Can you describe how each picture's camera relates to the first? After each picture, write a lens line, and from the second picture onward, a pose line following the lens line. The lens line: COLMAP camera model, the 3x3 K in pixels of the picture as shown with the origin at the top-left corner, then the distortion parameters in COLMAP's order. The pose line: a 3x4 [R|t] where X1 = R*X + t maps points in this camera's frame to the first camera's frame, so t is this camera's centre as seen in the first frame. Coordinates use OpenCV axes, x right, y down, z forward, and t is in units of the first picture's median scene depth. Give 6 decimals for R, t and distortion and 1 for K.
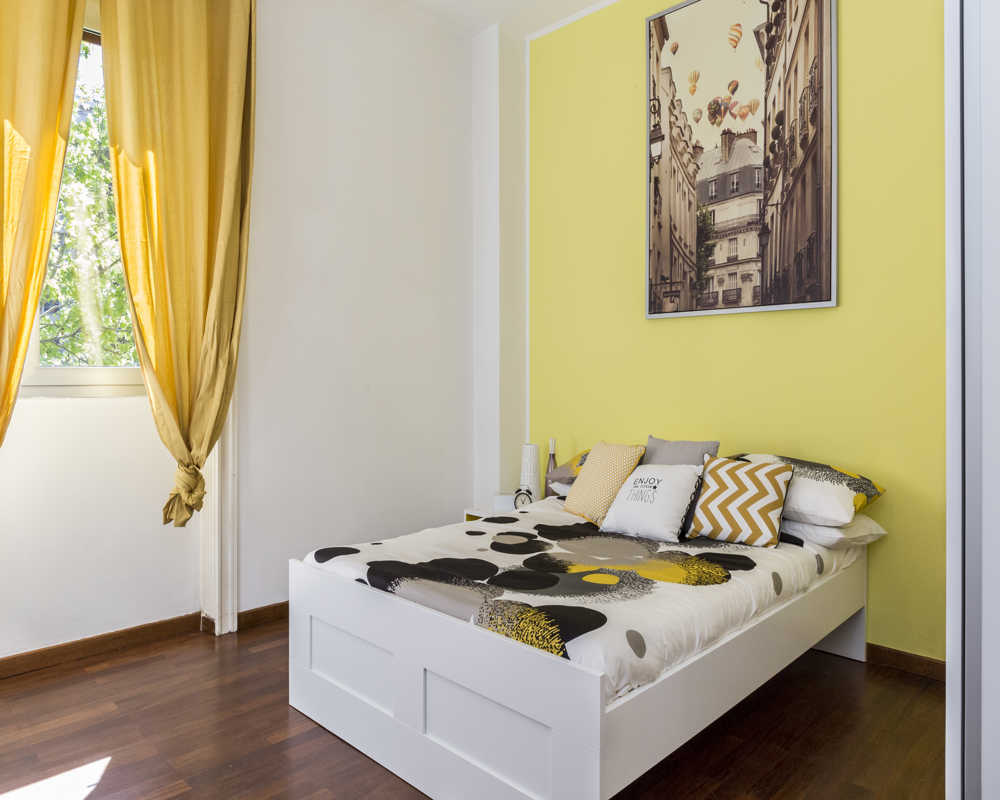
lens RADIAL K [[692.2, 0, 496.7], [0, 692.2, 366.4], [0, 0, 1]] dist [0.000488, -0.004653]
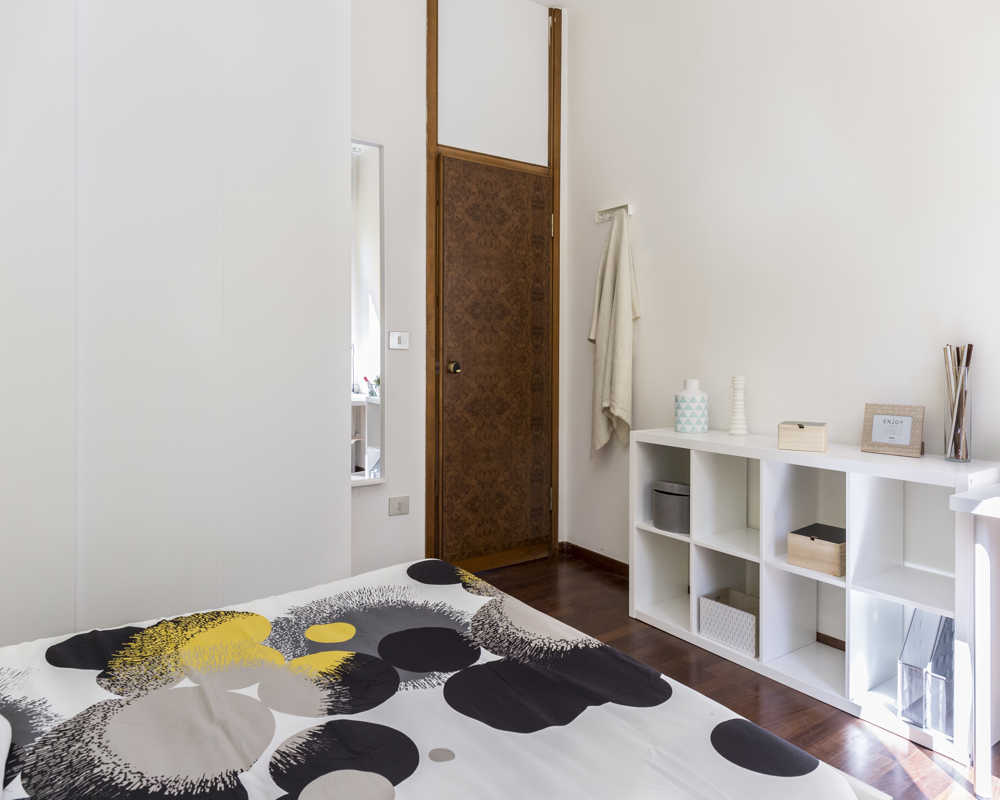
lens RADIAL K [[692.2, 0, 496.7], [0, 692.2, 366.4], [0, 0, 1]] dist [0.000488, -0.004653]
pose [[-0.984414, -0.007826, 0.175690, -0.110053], [-0.006029, 0.999924, 0.010760, 0.012930], [-0.175761, 0.009533, -0.984387, 1.264814]]
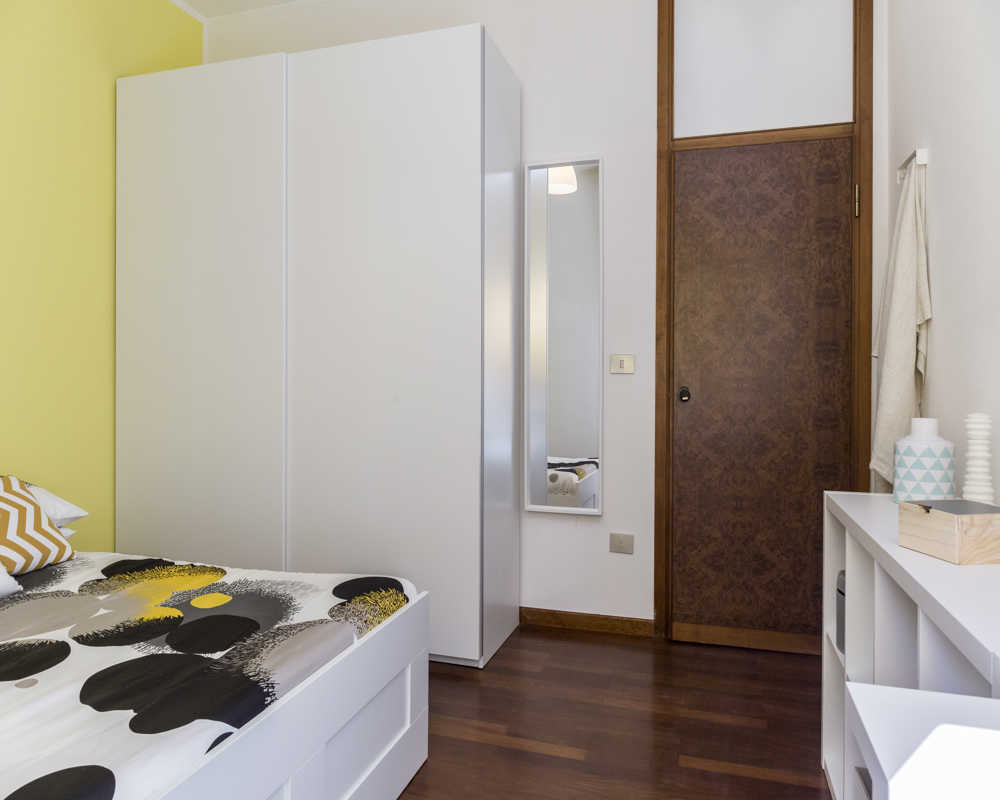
lens RADIAL K [[690.4, 0, 486.1], [0, 690.4, 387.6], [0, 0, 1]] dist [-0.007021, -0.006368]
pose [[-0.456624, -0.012356, 0.889574, -0.604848], [-0.012171, 0.999897, 0.007641, 0.013958], [-0.889577, -0.007338, -0.456727, 0.820601]]
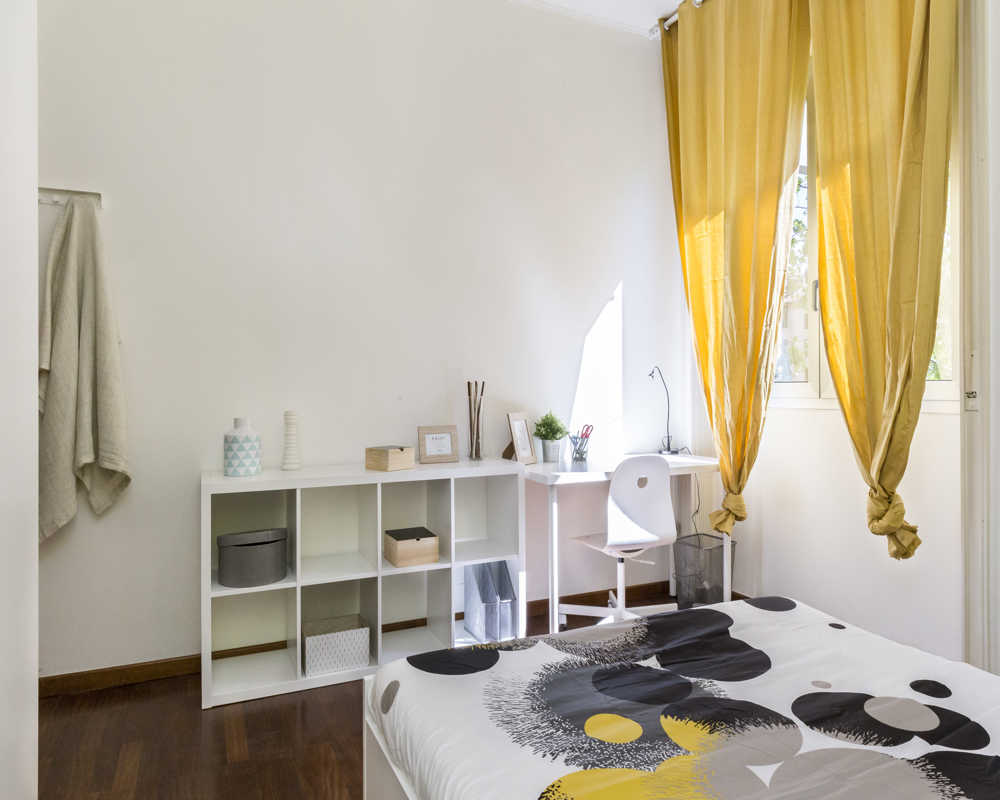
lens RADIAL K [[672.2, 0, 520.9], [0, 672.2, 383.0], [0, 0, 1]] dist [0.000004, 0.001116]
pose [[-0.318778, -0.002087, -0.947827, 0.557949], [0.008200, 0.999954, -0.004960, 0.002475], [0.947794, -0.009353, -0.318747, 0.836459]]
